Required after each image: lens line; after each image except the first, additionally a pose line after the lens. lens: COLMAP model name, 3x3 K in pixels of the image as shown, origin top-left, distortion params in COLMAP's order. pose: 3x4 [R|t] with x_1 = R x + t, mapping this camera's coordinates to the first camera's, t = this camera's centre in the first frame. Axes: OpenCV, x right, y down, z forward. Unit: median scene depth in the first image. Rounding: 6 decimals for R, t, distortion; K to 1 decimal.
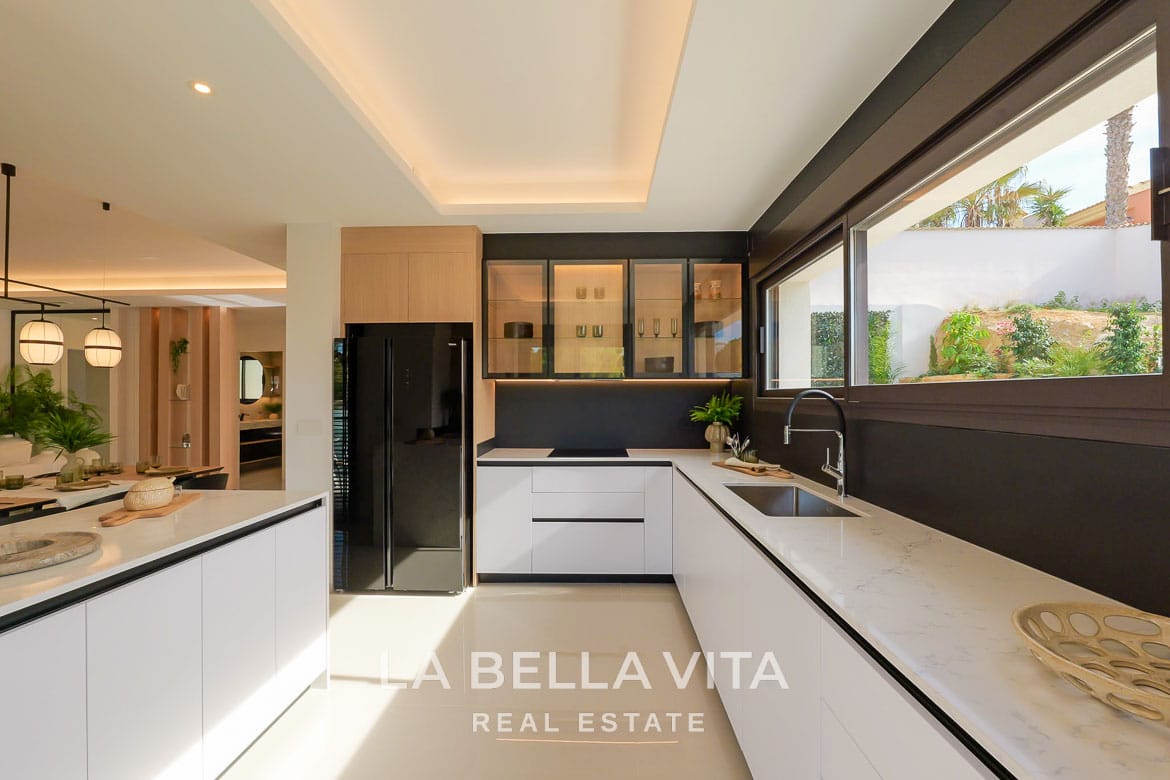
lens RADIAL K [[488.8, 0, 593.1], [0, 488.8, 387.1], [0, 0, 1]] dist [-0.009858, 0.000762]
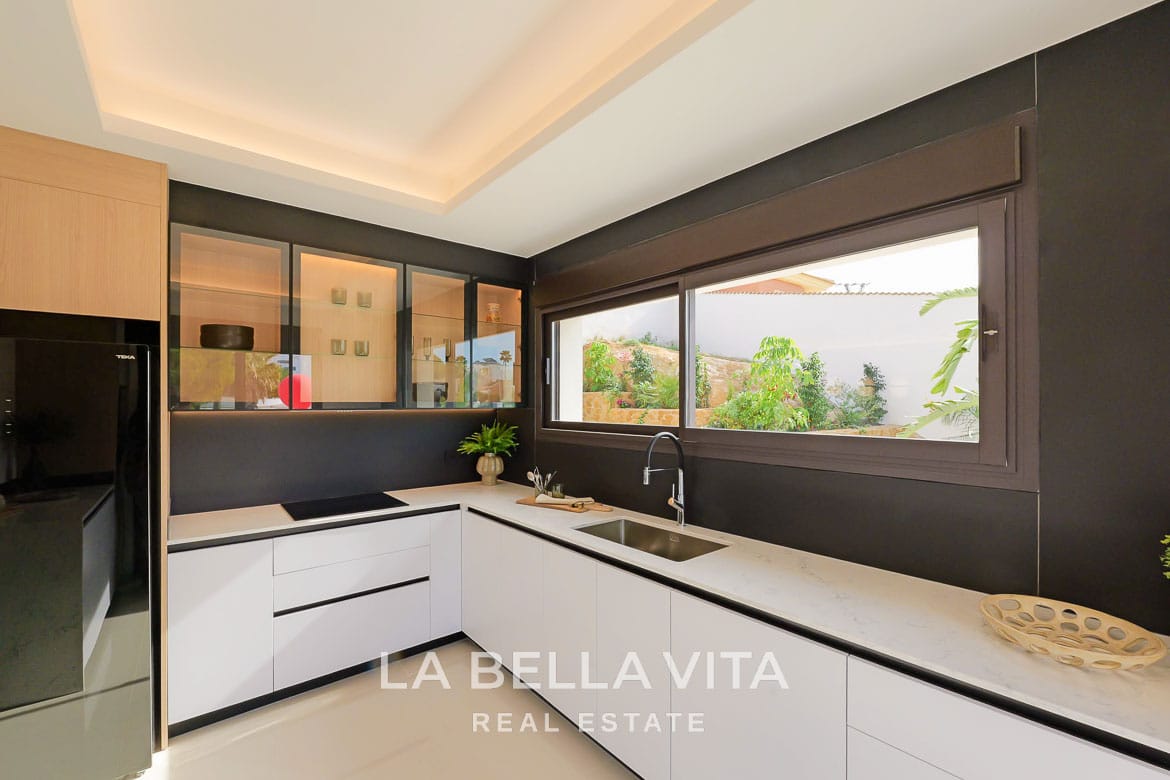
lens RADIAL K [[488.8, 0, 590.3], [0, 488.8, 397.4], [0, 0, 1]] dist [-0.009858, 0.000762]
pose [[0.744804, 0.004231, 0.667269, -0.252016], [-0.011406, 0.999915, 0.006391, -0.048083], [-0.667185, -0.012371, 0.744789, 0.186079]]
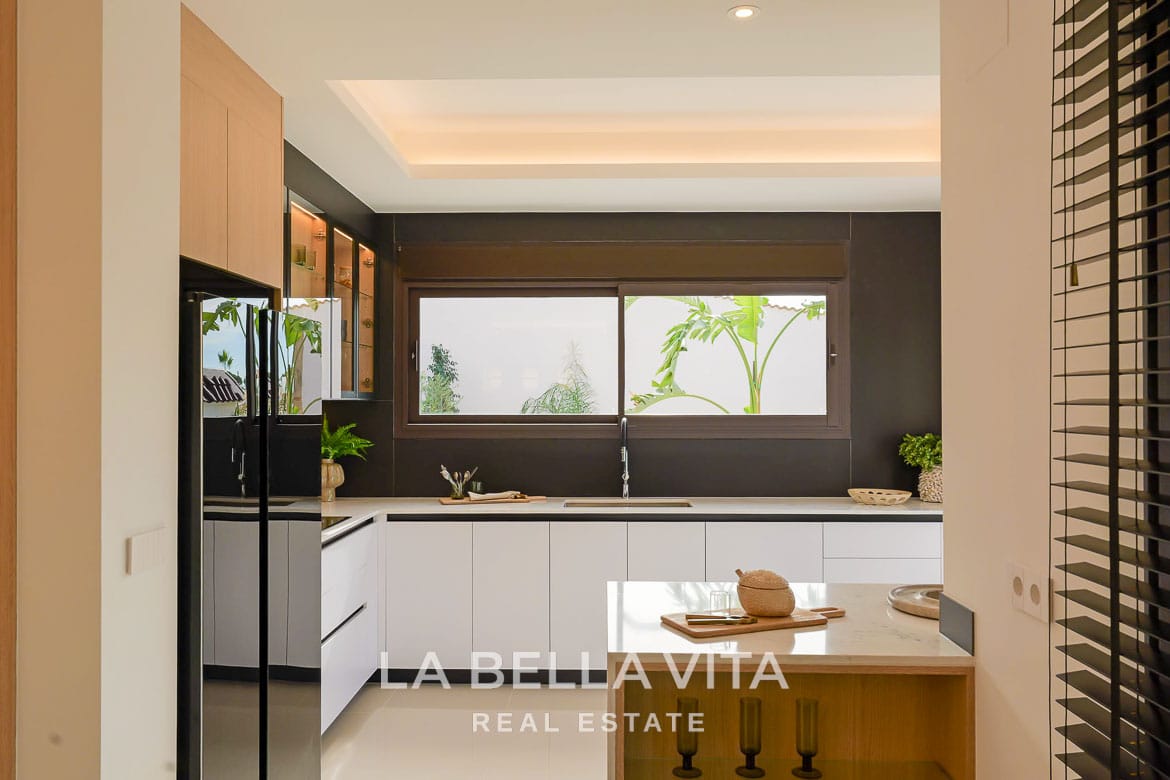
lens RADIAL K [[915.5, 0, 584.8], [0, 915.5, 394.9], [0, 0, 1]] dist [0.011076, -0.001641]
pose [[-0.004542, 0.003495, 0.999984, -1.189239], [-0.019403, 0.999805, -0.003583, -0.028486], [-0.999801, -0.019419, -0.004473, 0.677065]]
